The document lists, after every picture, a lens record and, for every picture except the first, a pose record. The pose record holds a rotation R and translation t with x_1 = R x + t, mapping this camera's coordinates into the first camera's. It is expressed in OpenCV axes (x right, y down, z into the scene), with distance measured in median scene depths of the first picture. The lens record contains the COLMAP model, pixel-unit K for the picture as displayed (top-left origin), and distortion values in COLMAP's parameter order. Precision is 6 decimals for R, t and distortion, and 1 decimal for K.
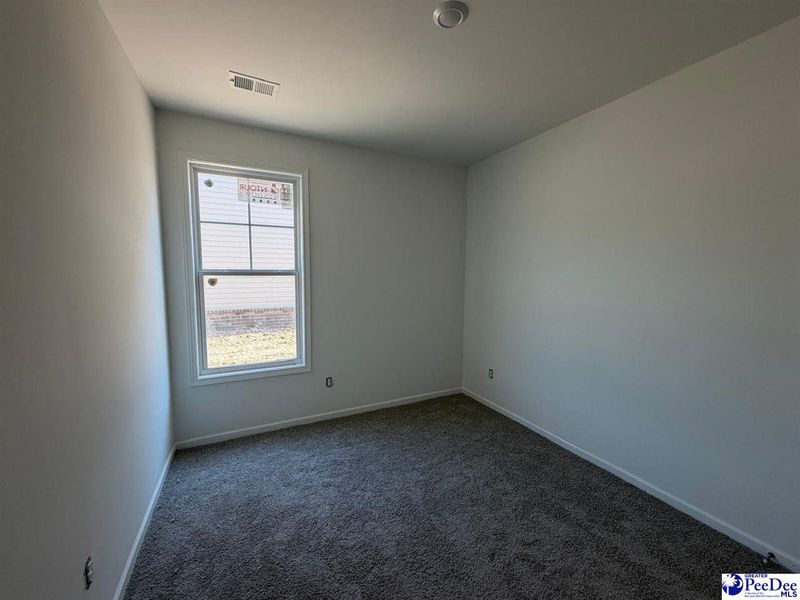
lens RADIAL K [[354.7, 0, 418.4], [0, 354.7, 302.3], [0, 0, 1]] dist [0.001684, 0.000231]
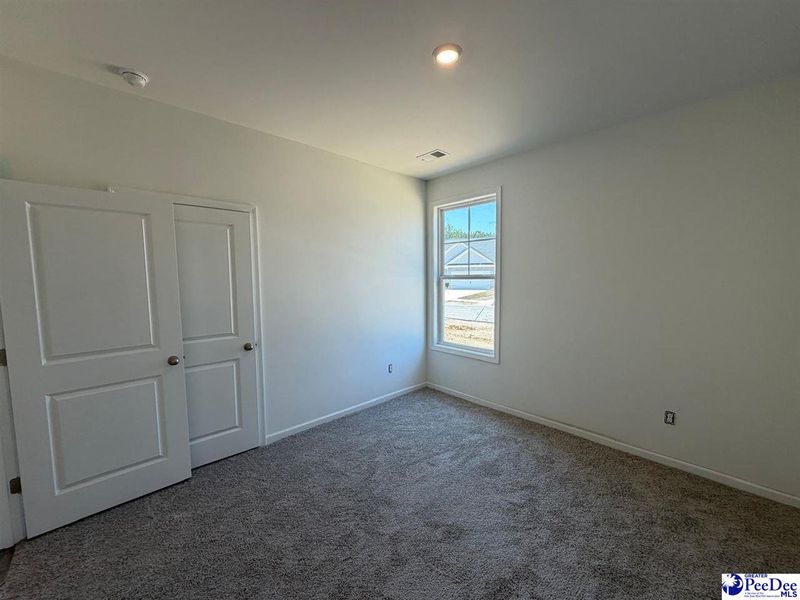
lens RADIAL K [[321.6, 0, 382.8], [0, 321.6, 302.8], [0, 0, 1]] dist [0.000406, 0.000092]
pose [[0.205864, 0.067582, -0.976244, 0.649376], [-0.080148, 0.995425, 0.052009, -0.024797], [0.975293, 0.067537, 0.210339, 0.440744]]
